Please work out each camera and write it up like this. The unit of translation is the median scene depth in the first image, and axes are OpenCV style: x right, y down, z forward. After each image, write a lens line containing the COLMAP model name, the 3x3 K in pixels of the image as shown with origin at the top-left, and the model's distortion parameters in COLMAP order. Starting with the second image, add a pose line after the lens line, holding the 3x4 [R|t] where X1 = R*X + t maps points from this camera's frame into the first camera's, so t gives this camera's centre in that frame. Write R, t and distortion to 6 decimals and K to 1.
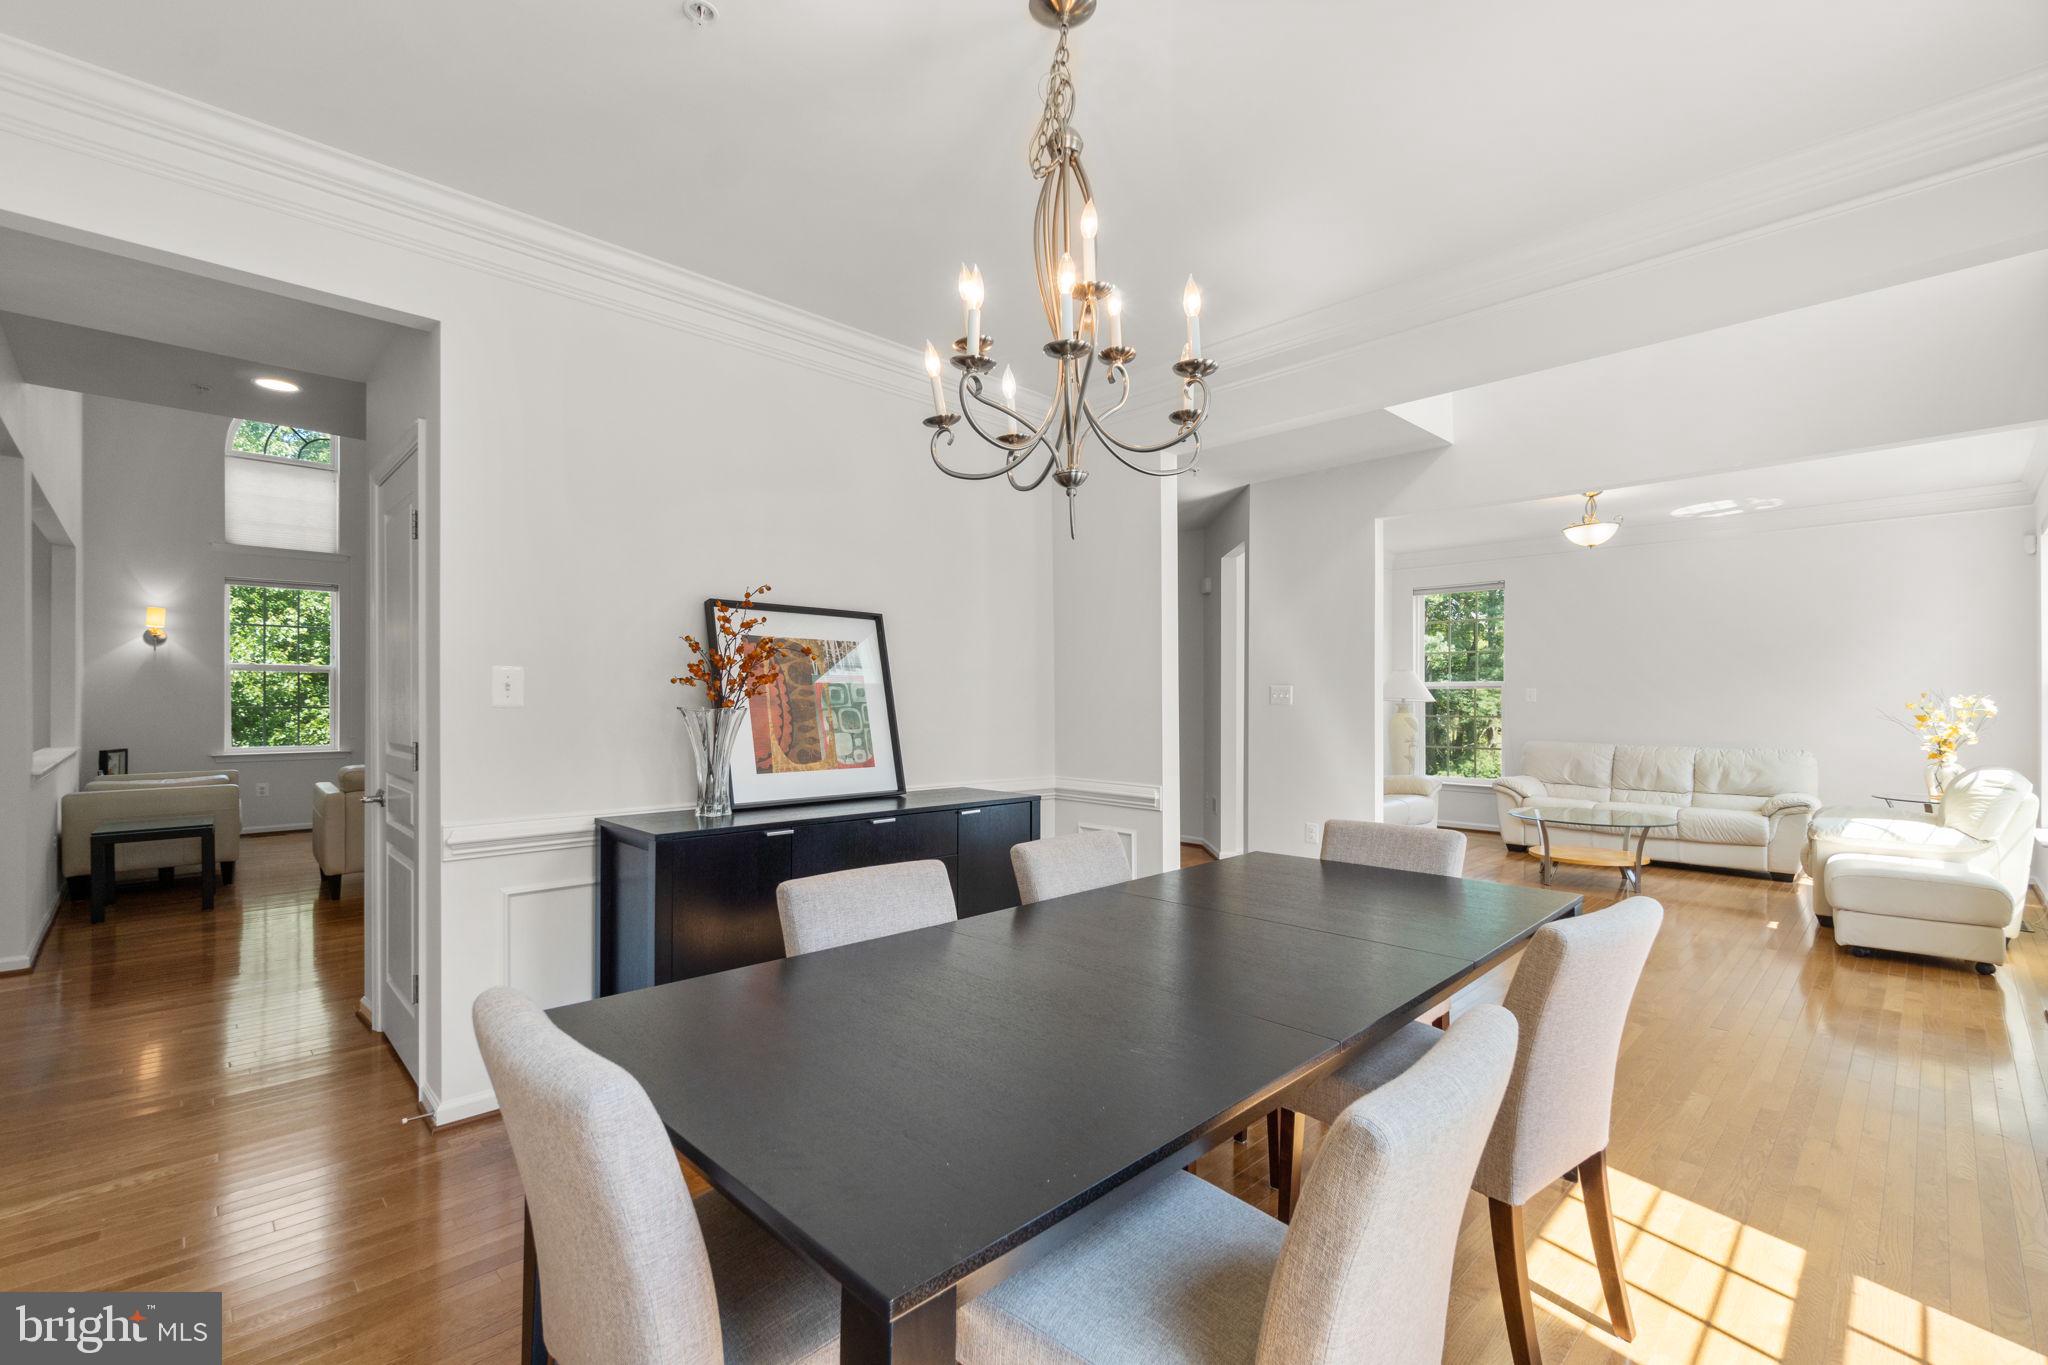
lens RADIAL K [[894.2, 0, 1024.8], [0, 894.2, 699.9], [0, 0, 1]] dist [-0.004617, 0.000005]
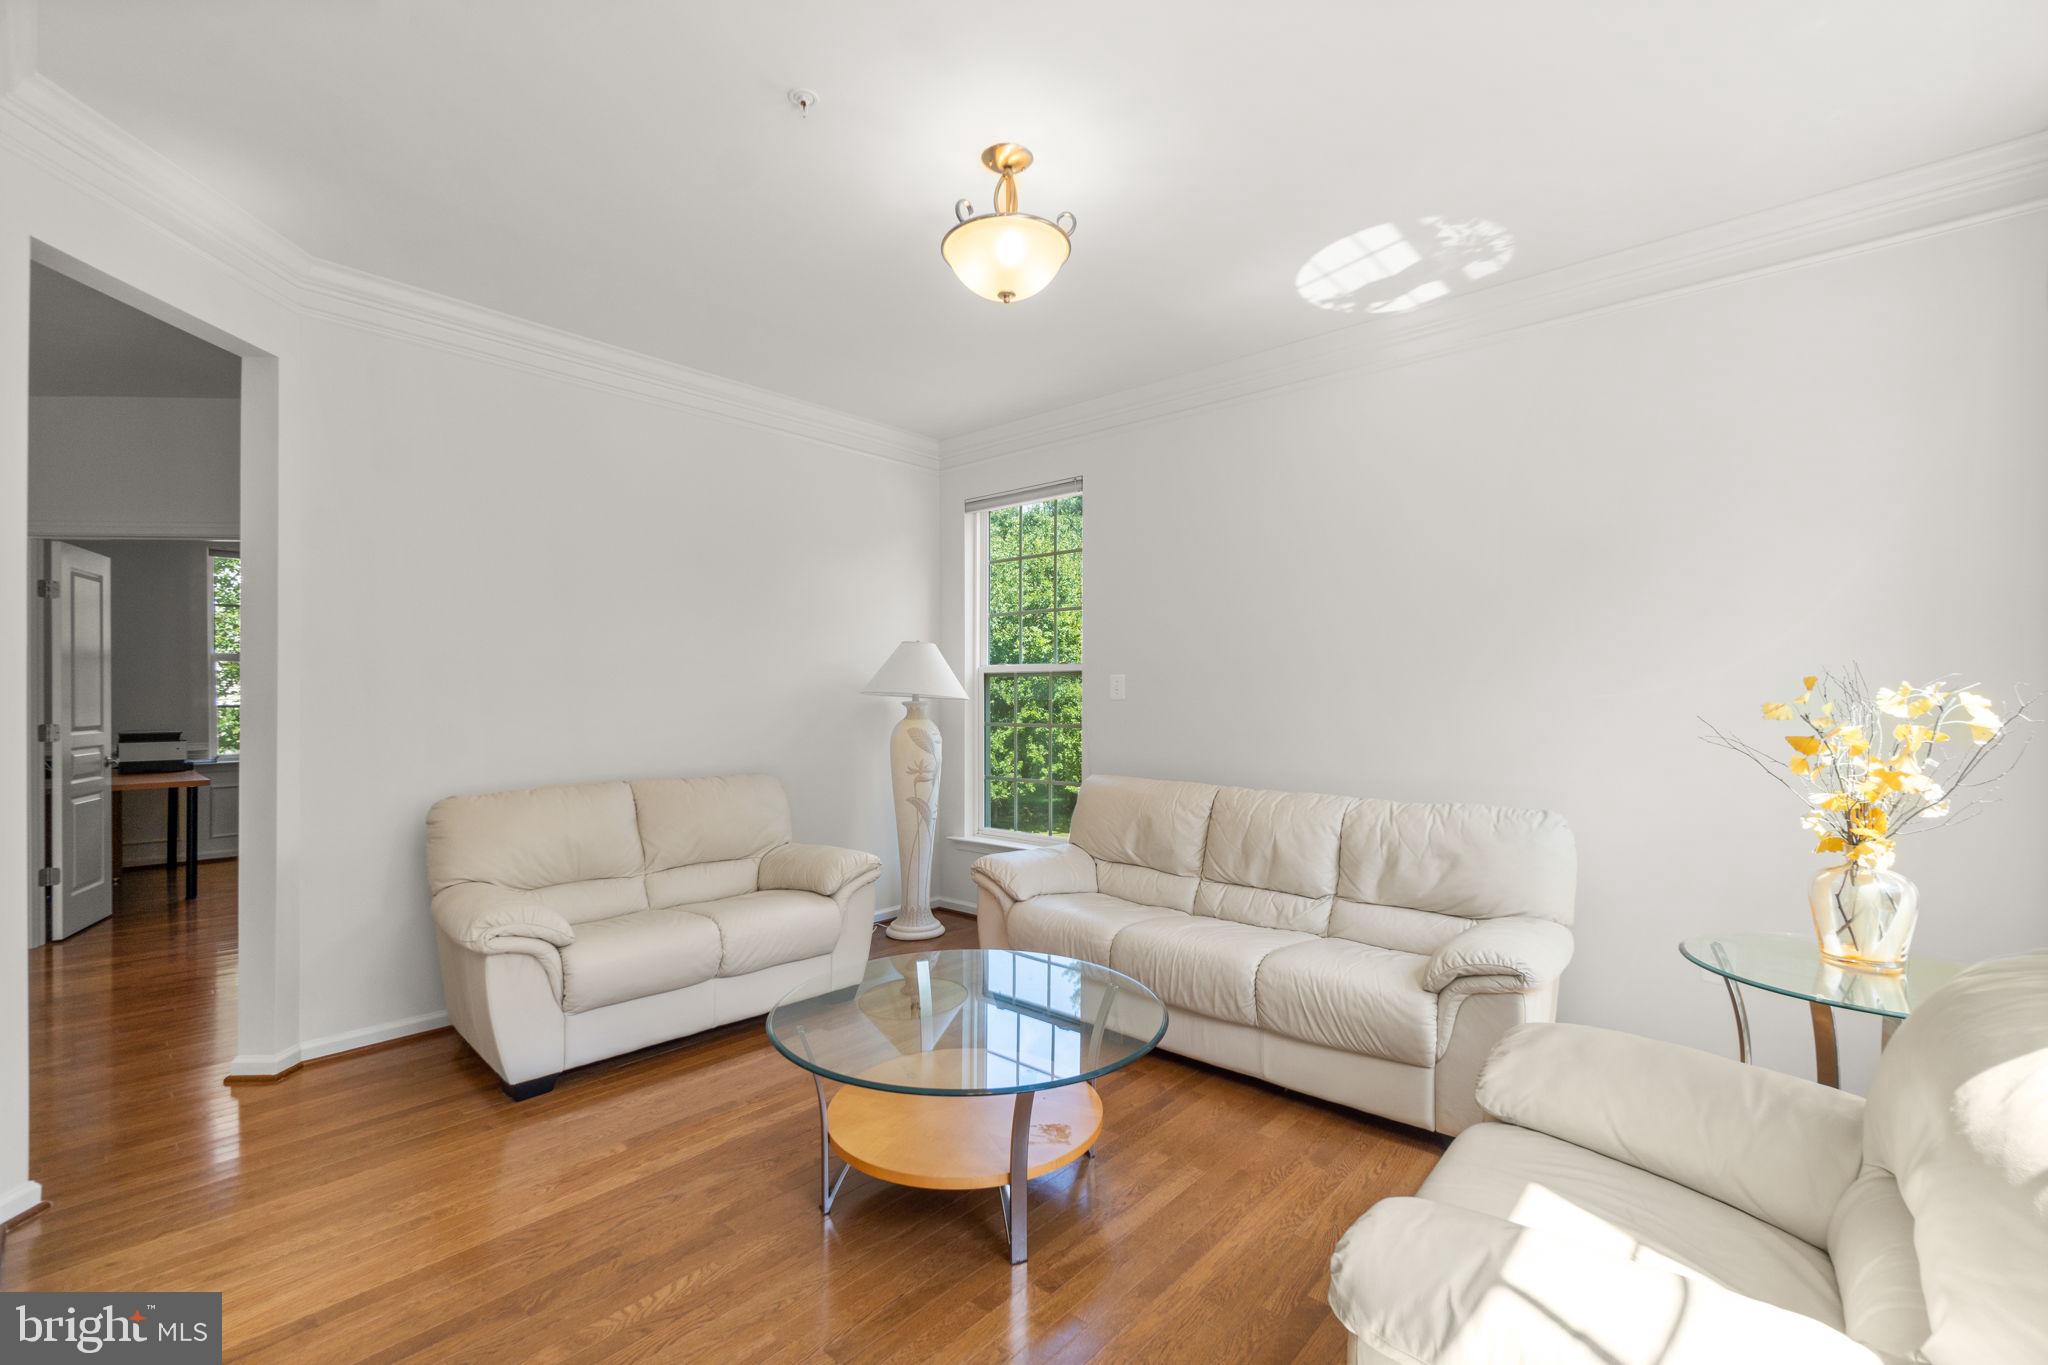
lens RADIAL K [[894.2, 0, 1028.8], [0, 894.2, 697.1], [0, 0, 1]] dist [-0.004617, 0.000005]
pose [[0.997954, -0.001457, 0.063914, 0.673024], [0.001122, 0.999985, 0.005270, -0.001733], [-0.063920, -0.005188, 0.997942, 0.661477]]
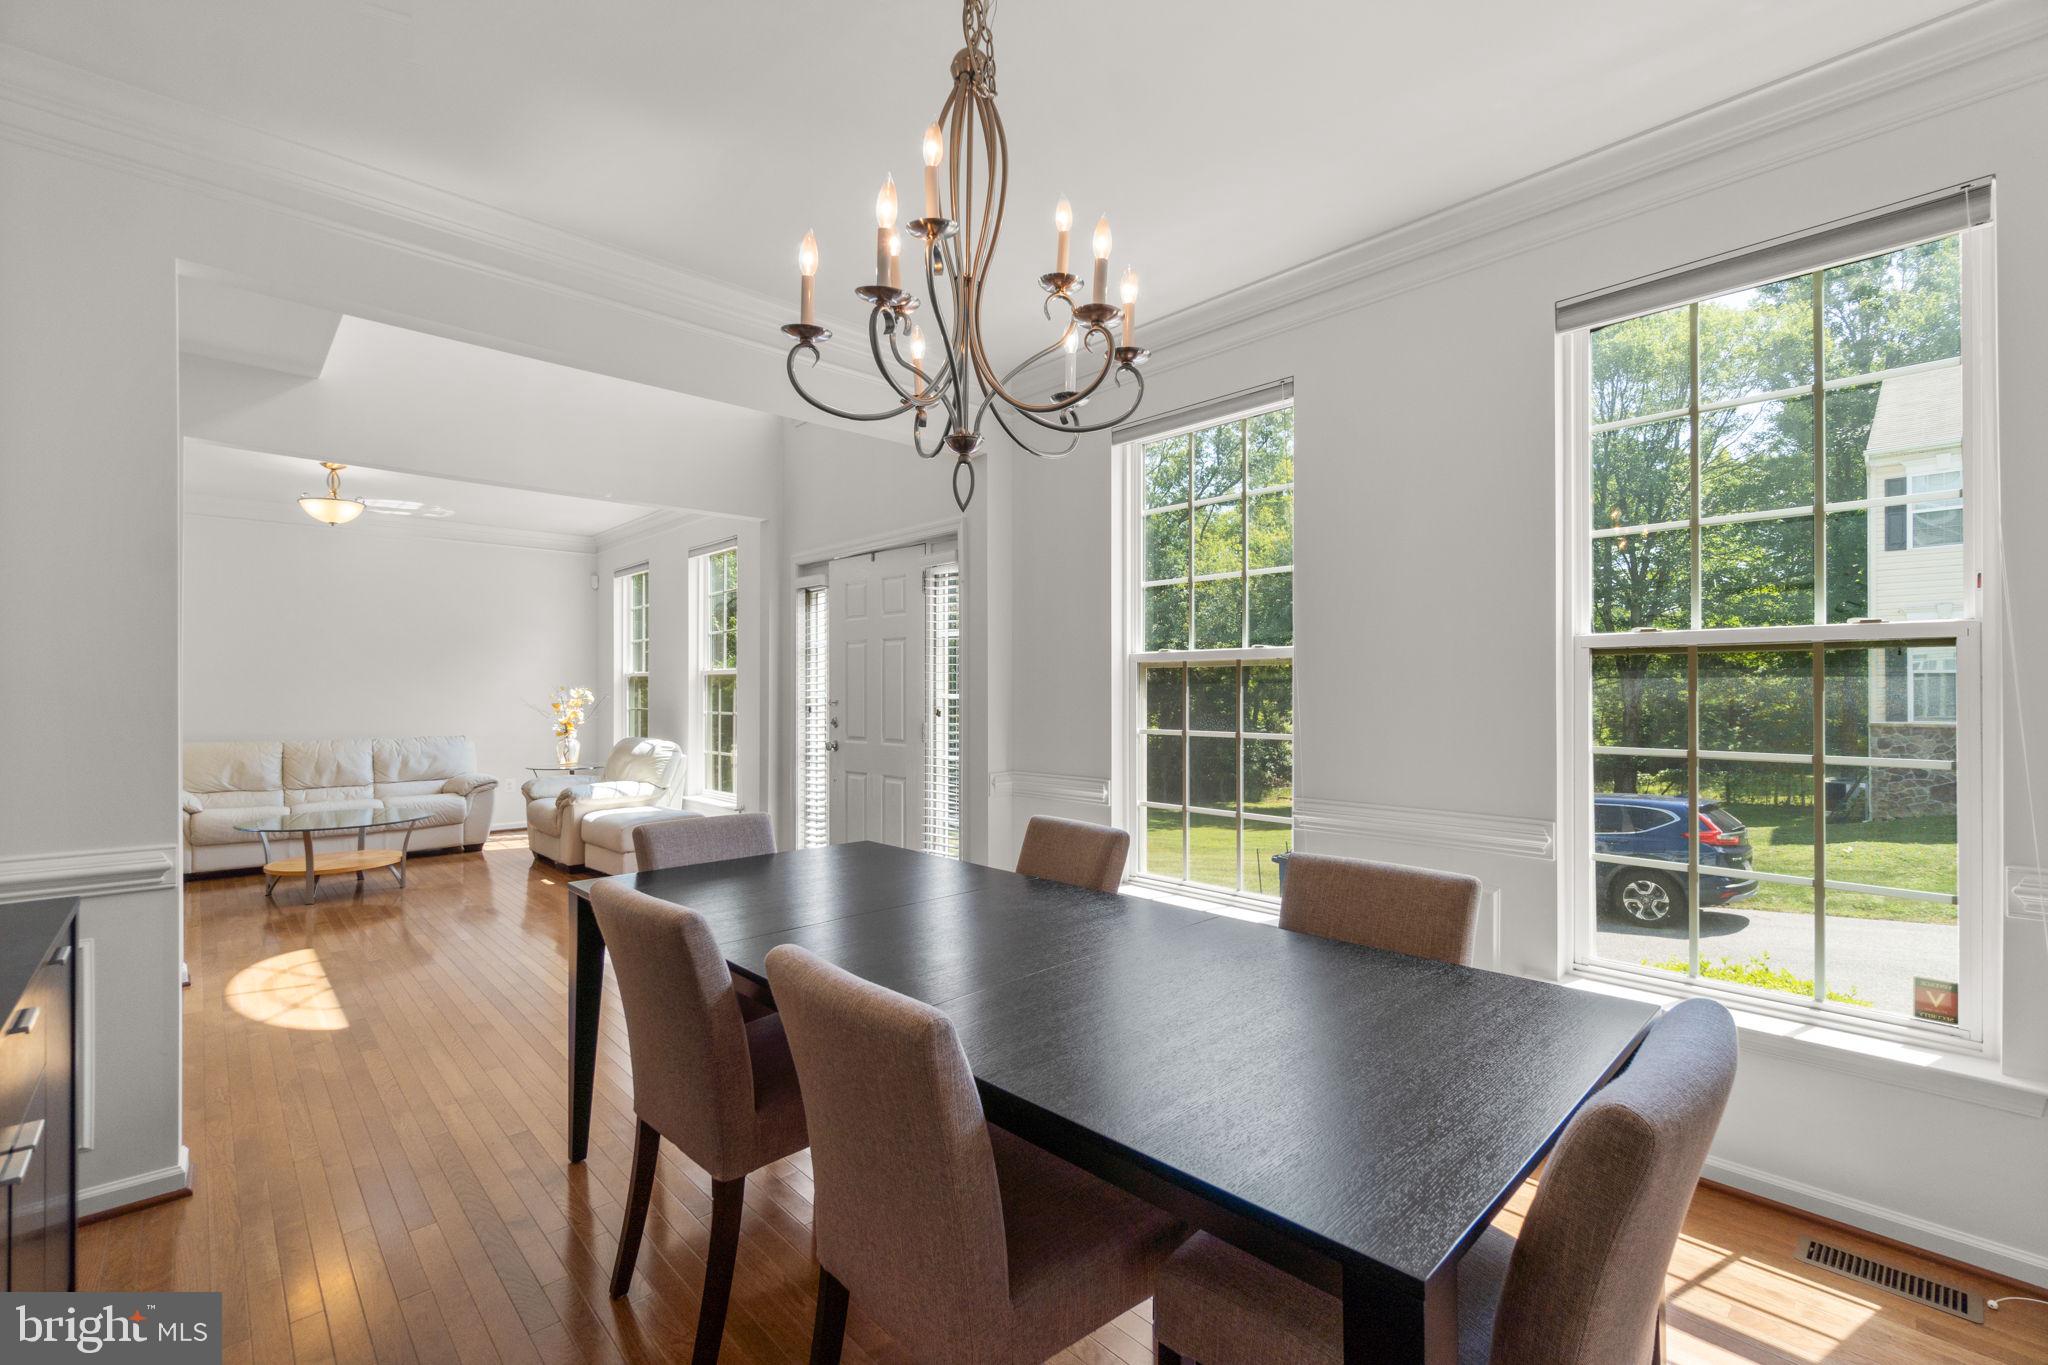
lens RADIAL K [[894.2, 0, 1025.6], [0, 894.2, 691.4], [0, 0, 1]] dist [-0.004617, 0.000005]
pose [[0.022044, -0.002427, 0.999754, -0.283160], [-0.000701, 0.999997, 0.002443, -0.003722], [-0.999757, -0.000754, 0.022042, 0.292017]]
